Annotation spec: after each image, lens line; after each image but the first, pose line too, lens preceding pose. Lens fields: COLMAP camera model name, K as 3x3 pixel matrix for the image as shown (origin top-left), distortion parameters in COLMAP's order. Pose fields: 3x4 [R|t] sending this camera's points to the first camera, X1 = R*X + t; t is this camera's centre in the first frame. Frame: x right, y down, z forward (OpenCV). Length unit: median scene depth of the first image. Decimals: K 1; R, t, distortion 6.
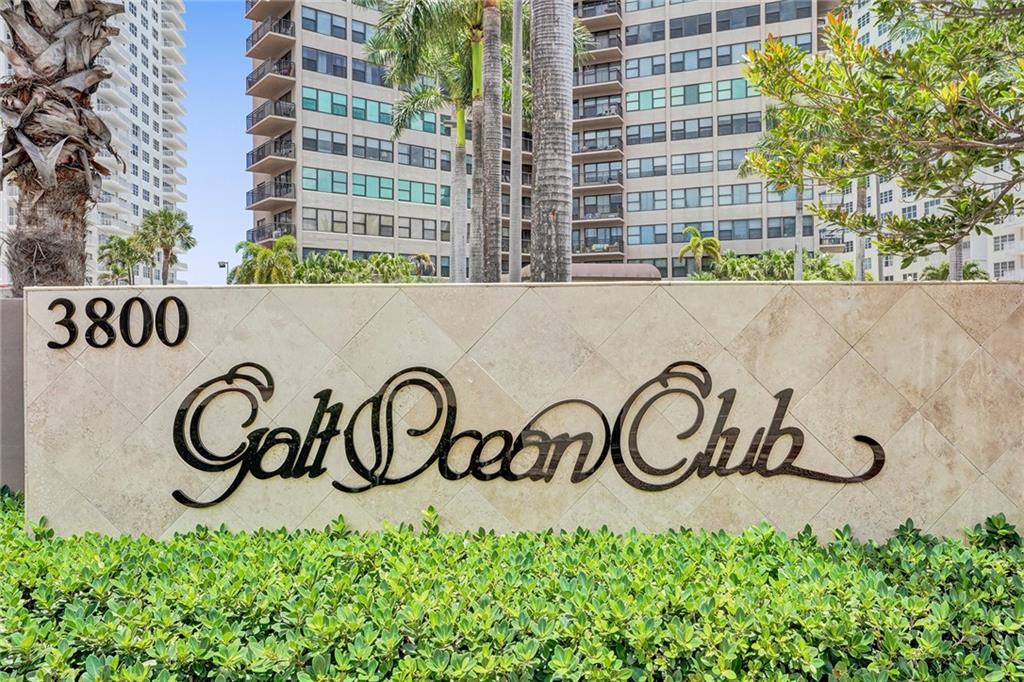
lens RADIAL K [[686.3, 0, 542.3], [0, 686.3, 326.2], [0, 0, 1]] dist [-0.013026, 0.023665]
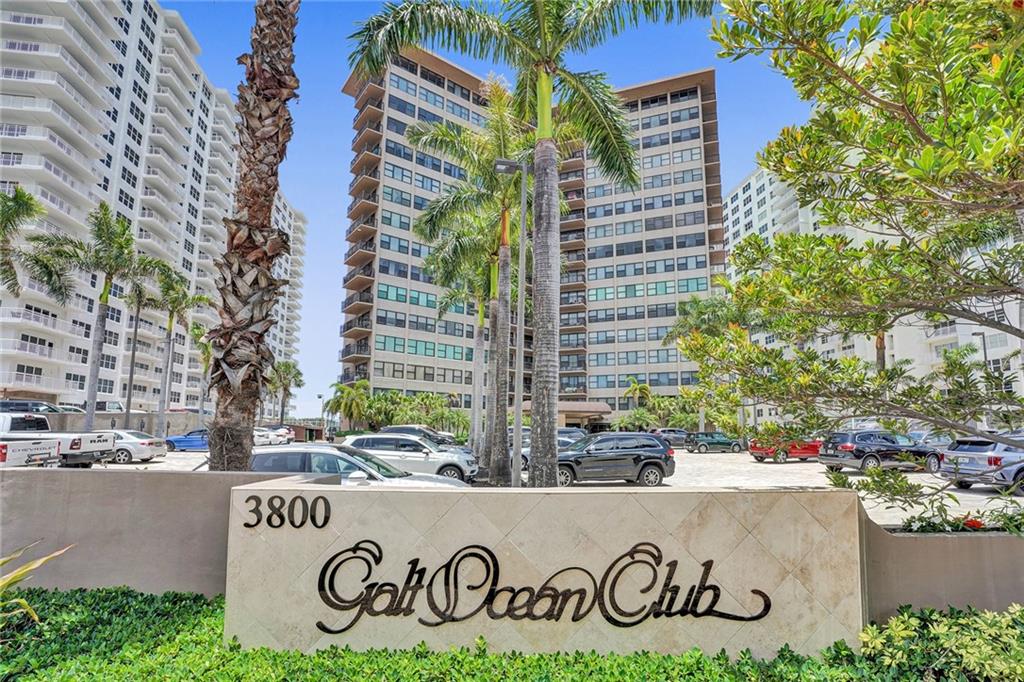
lens RADIAL K [[474.7, 0, 518.4], [0, 474.7, 339.8], [0, 0, 1]] dist [-0.074450, 0.028080]
pose [[0.999879, 0.015329, 0.002623, -0.070448], [-0.014955, 0.994003, -0.108324, -0.221963], [-0.004268, 0.108272, 0.994112, -0.083159]]
